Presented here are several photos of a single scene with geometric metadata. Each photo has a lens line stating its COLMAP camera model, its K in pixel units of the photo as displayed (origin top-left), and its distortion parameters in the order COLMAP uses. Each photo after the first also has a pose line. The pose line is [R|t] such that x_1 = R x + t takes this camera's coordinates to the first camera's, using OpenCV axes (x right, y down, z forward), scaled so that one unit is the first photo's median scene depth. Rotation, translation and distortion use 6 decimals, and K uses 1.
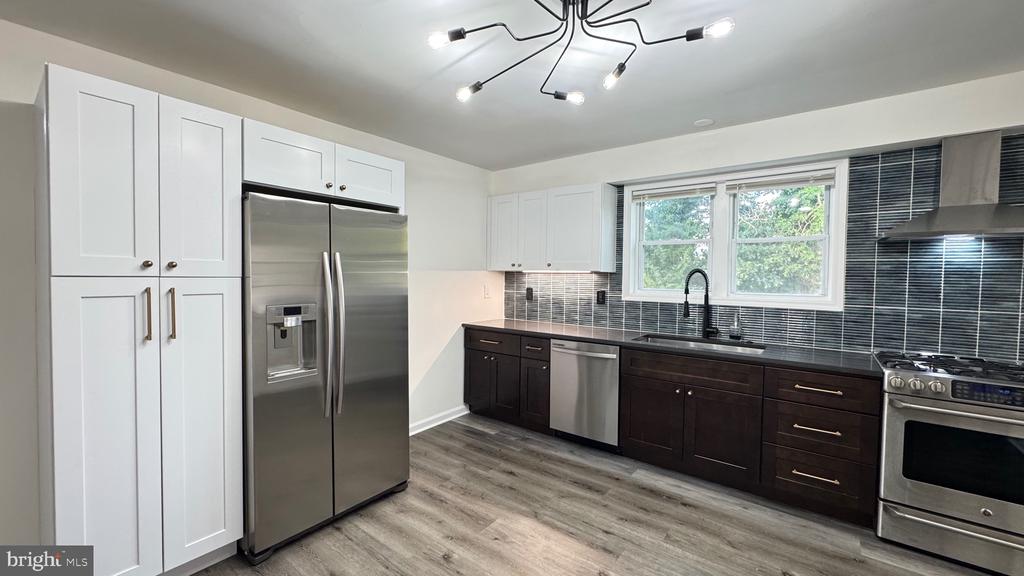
lens RADIAL K [[410.9, 0, 511.8], [0, 410.9, 285.7], [0, 0, 1]] dist [-0.002165, -0.000061]
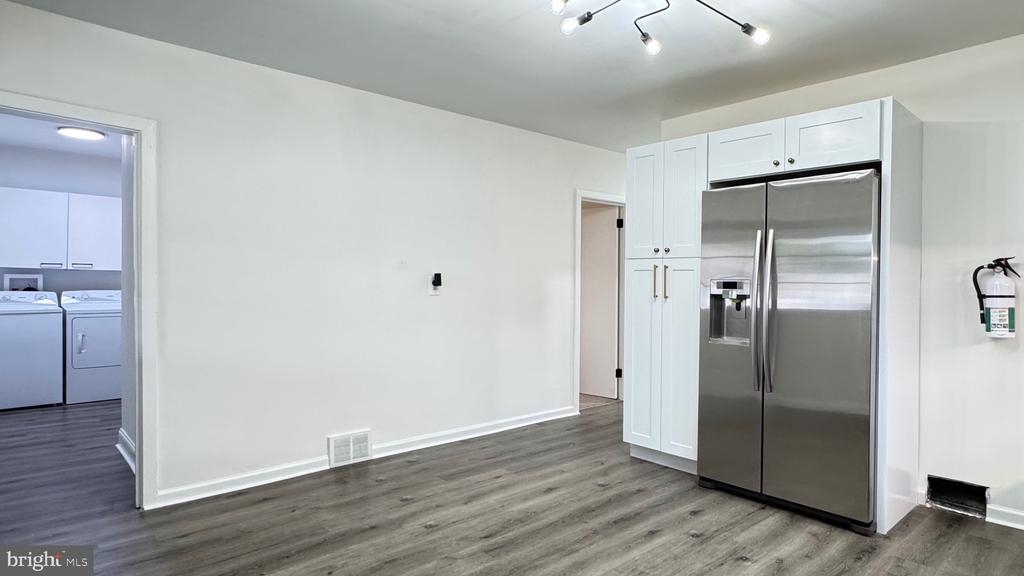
lens RADIAL K [[576.9, 0, 511.8], [0, 576.9, 286.2], [0, 0, 1]] dist [0.002061, 0.000078]
pose [[-0.190633, -0.001010, -0.981661, 1.144942], [-0.037528, 0.999276, 0.006260, 0.076109], [0.980944, 0.038033, -0.190533, 0.702617]]
